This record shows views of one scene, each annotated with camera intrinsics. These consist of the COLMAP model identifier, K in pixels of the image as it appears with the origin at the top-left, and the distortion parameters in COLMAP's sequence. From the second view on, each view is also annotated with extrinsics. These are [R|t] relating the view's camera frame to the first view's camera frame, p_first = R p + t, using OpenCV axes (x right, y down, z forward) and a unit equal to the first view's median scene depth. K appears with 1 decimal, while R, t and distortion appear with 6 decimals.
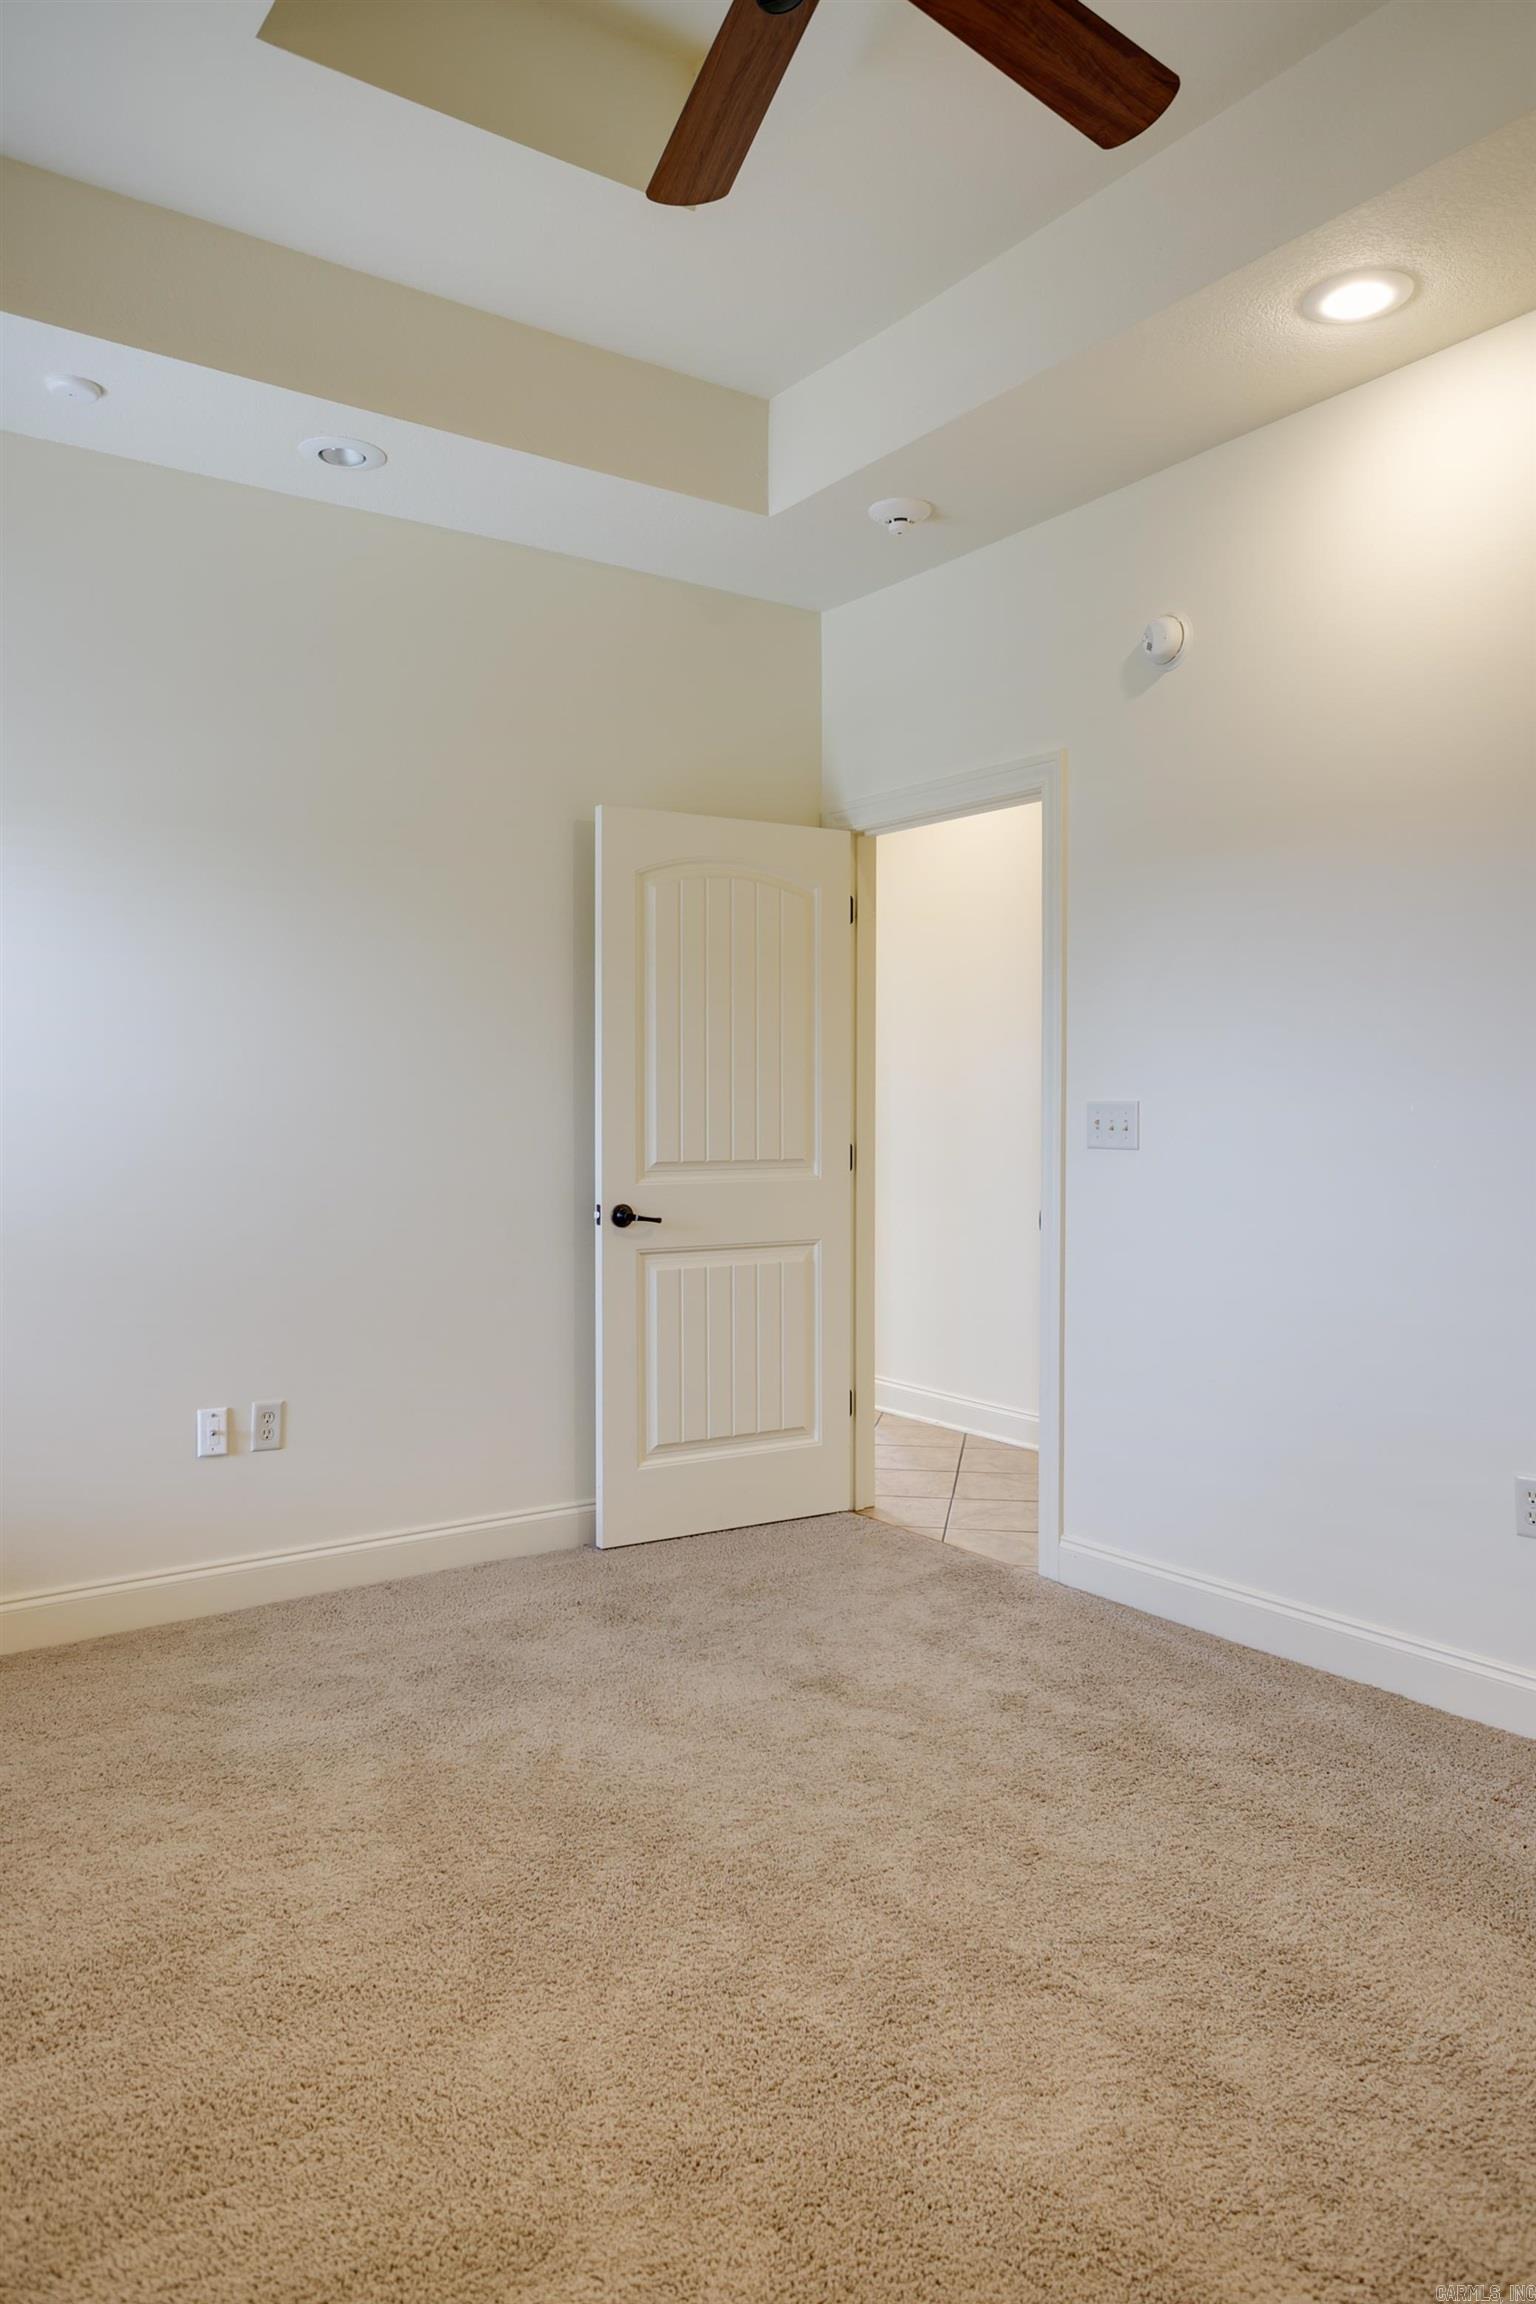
lens RADIAL K [[1590.2, 0, 768.0], [0, 1590.2, 1152.0], [0, 0, 1]] dist [-0.045675, 0.103503]
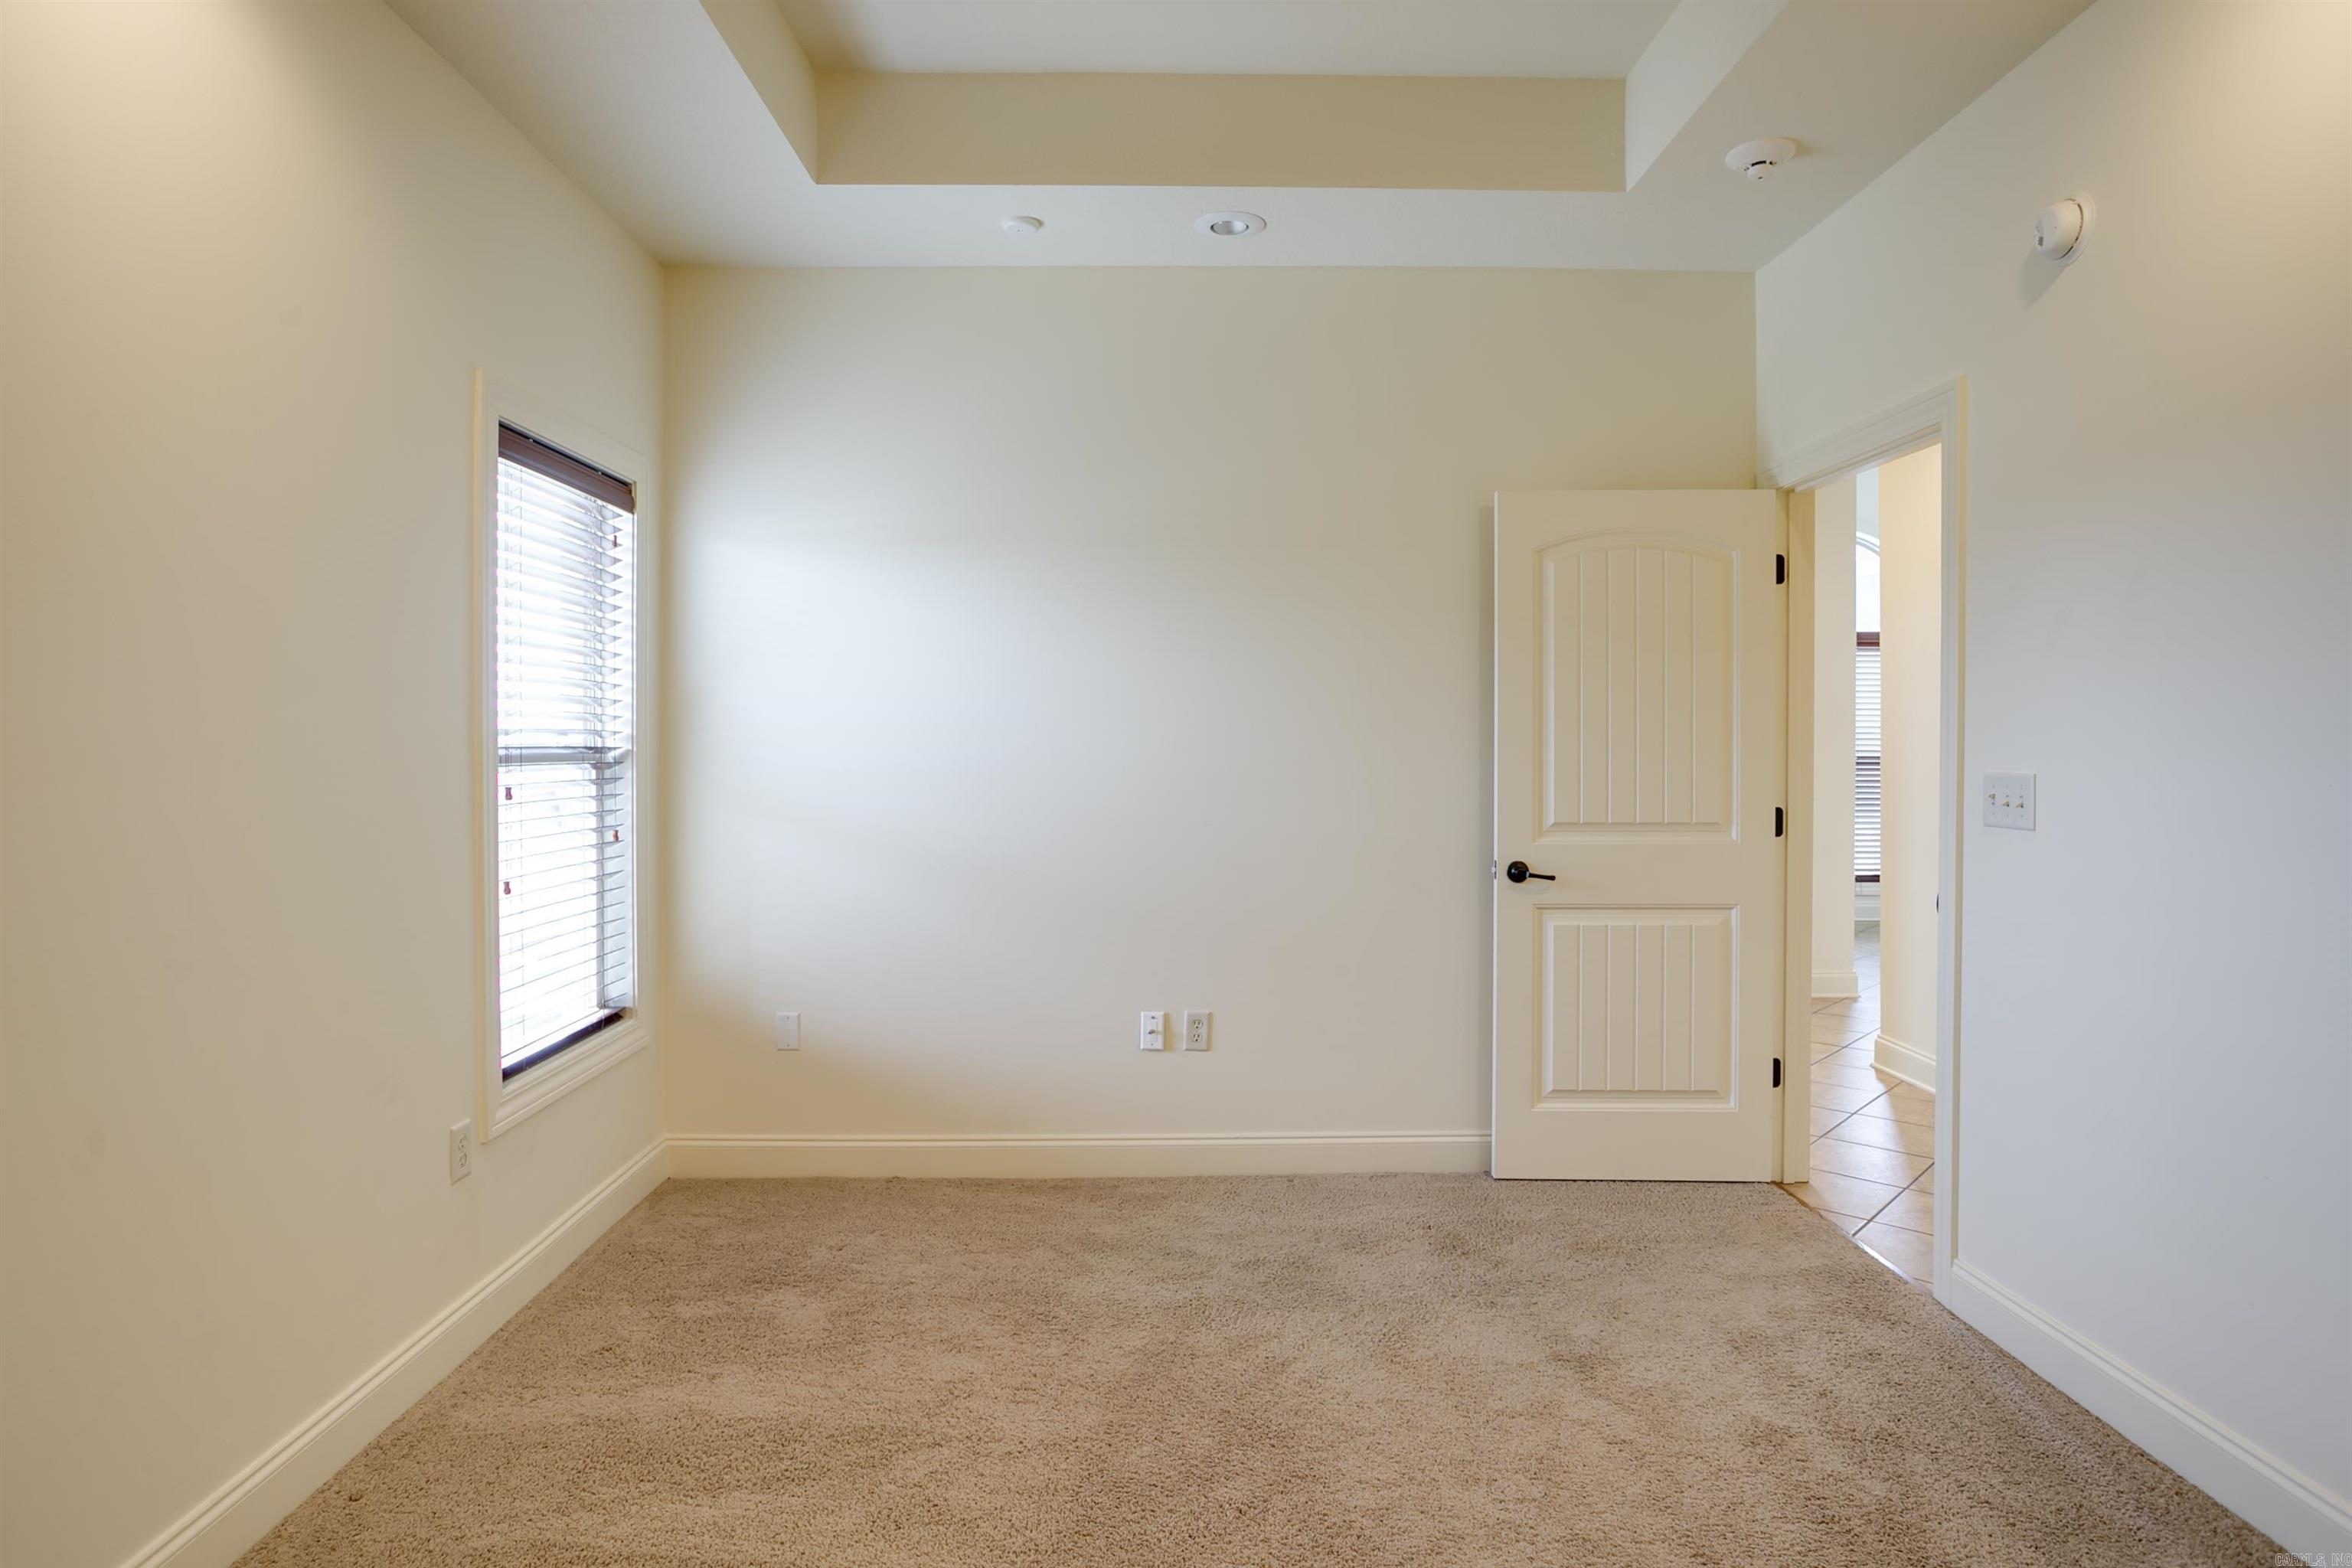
lens RADIAL K [[1309.6, 0, 1177.0], [0, 1309.6, 776.9], [0, 0, 1]] dist [-0.057514, 0.044999]
pose [[0.824170, 0.013786, -0.566174, 0.241941], [-0.016389, 0.999866, 0.000488, -0.022995], [0.566105, 0.008877, 0.824286, 0.162513]]
